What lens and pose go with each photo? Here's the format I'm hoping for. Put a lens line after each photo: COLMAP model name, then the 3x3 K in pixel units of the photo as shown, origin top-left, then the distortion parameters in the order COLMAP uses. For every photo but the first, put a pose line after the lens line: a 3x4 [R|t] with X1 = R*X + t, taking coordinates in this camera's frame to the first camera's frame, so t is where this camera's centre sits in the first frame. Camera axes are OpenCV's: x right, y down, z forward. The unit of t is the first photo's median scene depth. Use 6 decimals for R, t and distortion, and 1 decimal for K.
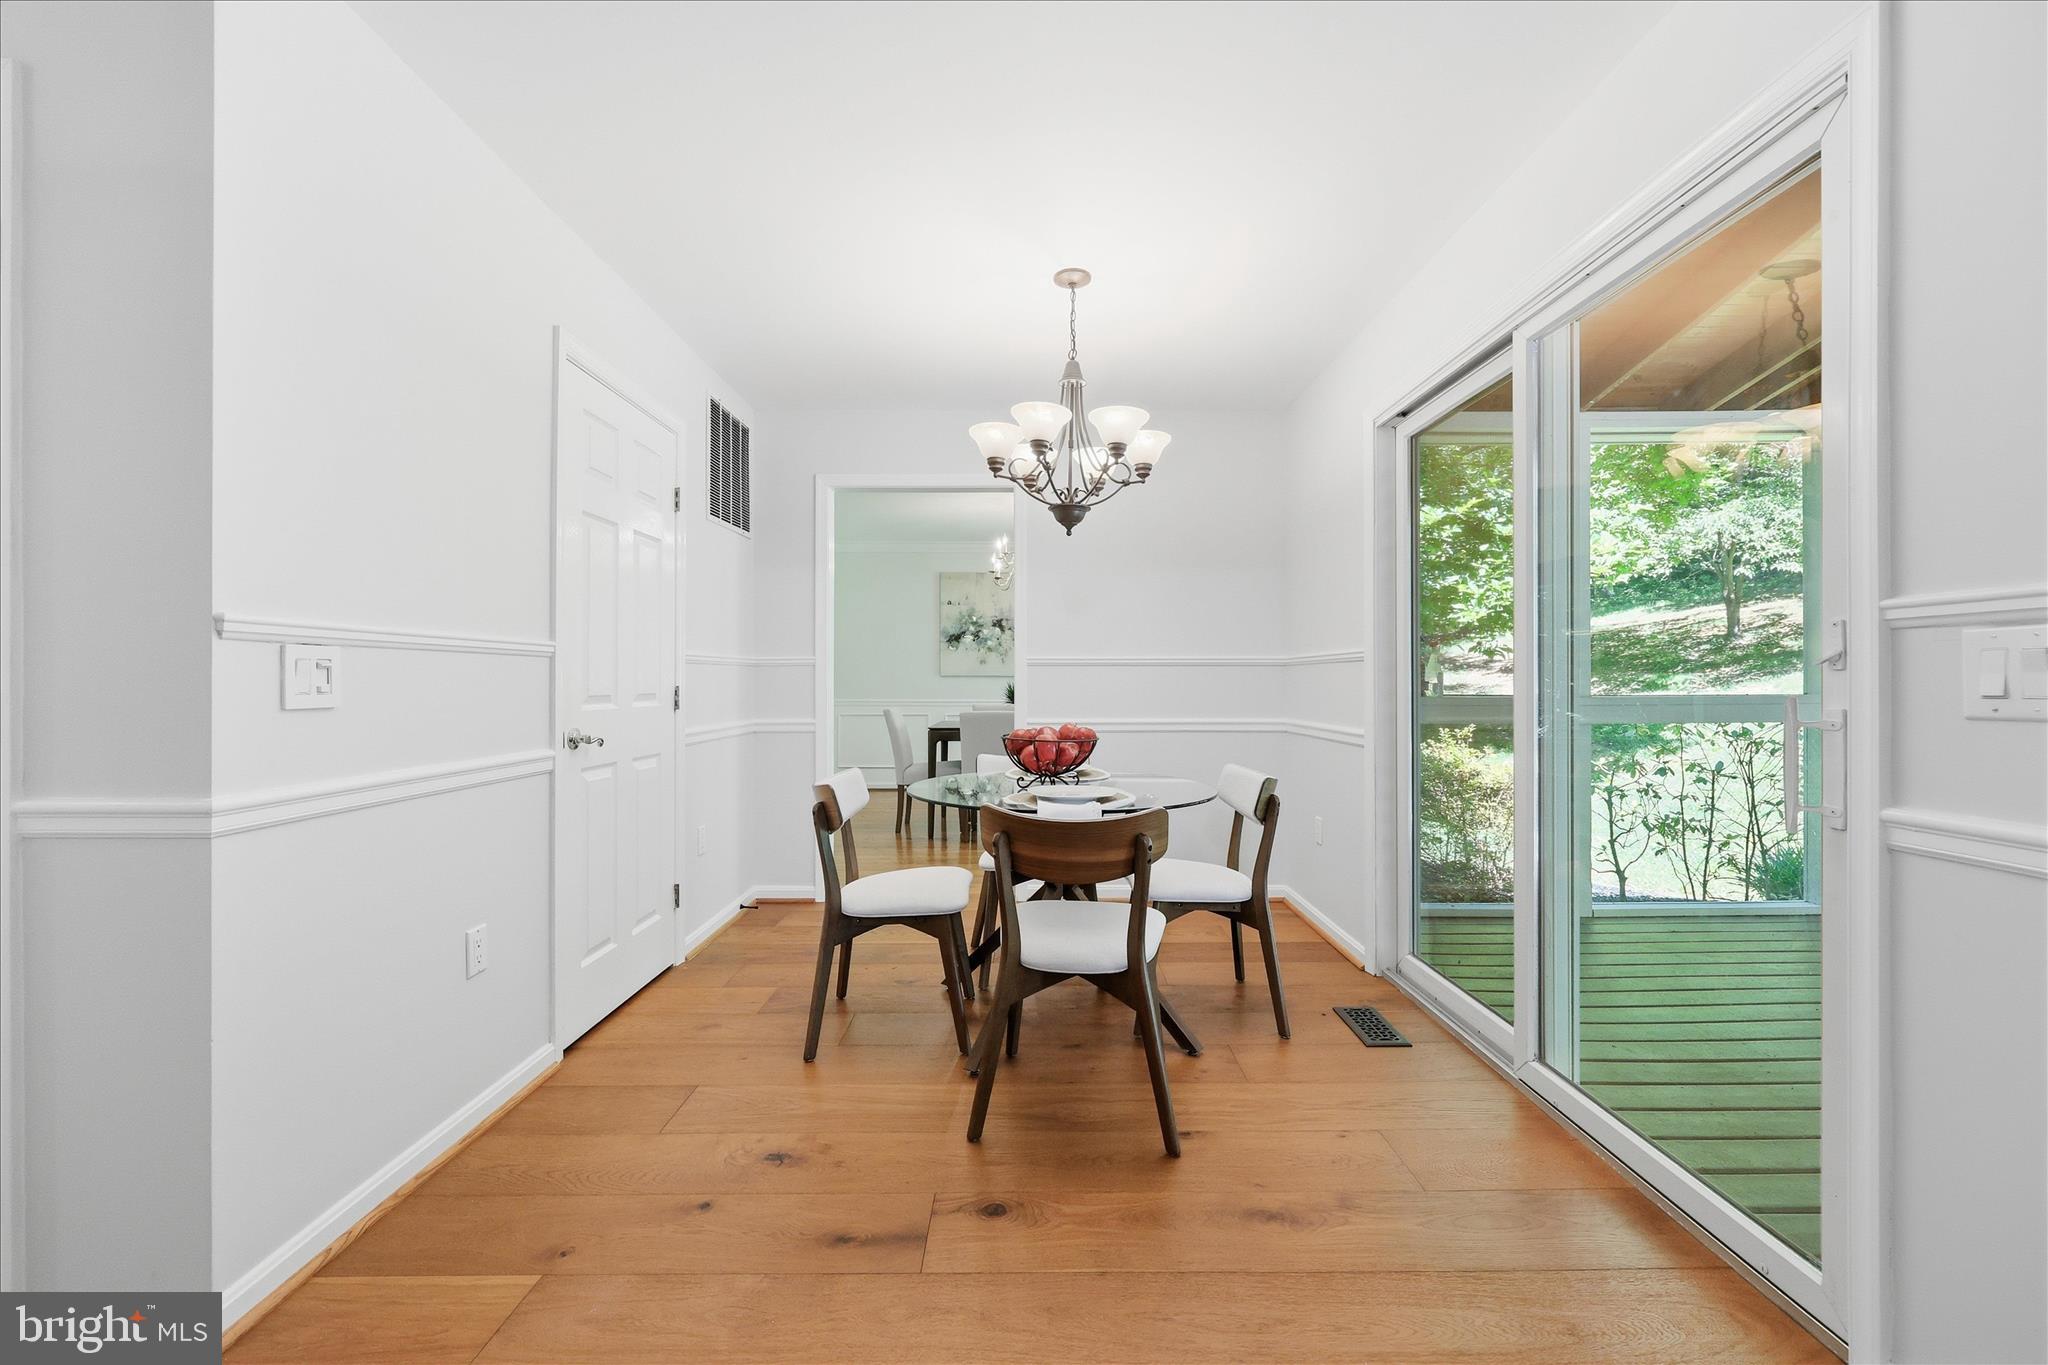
lens RADIAL K [[837.1, 0, 1024.0], [0, 837.1, 682.5], [0, 0, 1]] dist [0.000054, -0.000264]
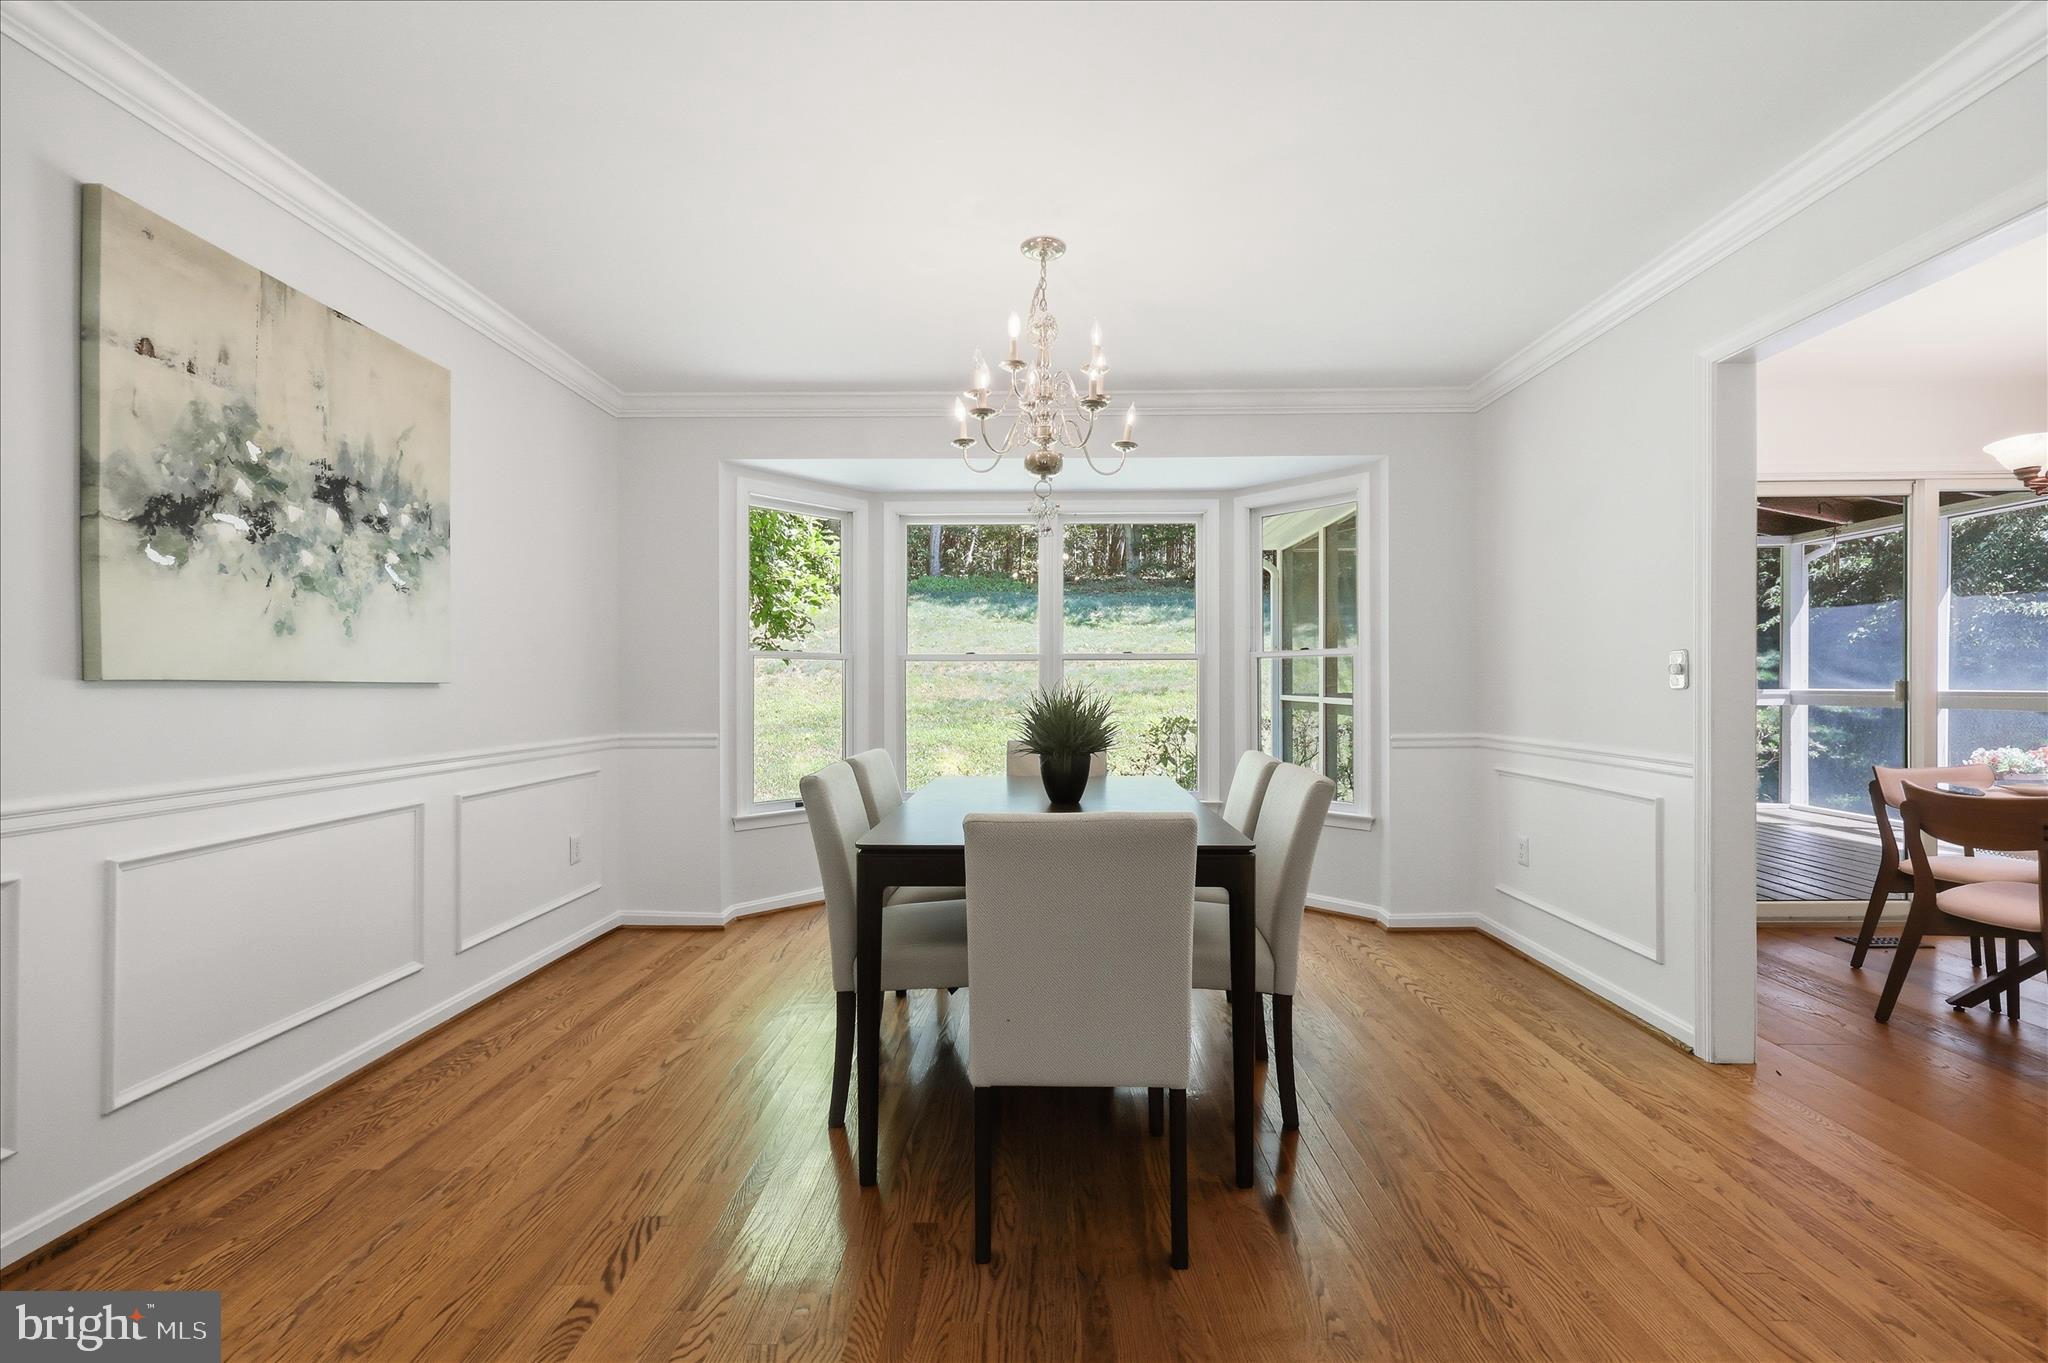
lens RADIAL K [[837.1, 0, 1024.0], [0, 837.1, 681.5], [0, 0, 1]] dist [0.000054, -0.000264]
pose [[0.022389, 0.007369, 0.999722, -0.935456], [0.002877, 0.999968, -0.007435, -0.016887], [-0.999745, 0.003043, 0.022367, 2.373657]]
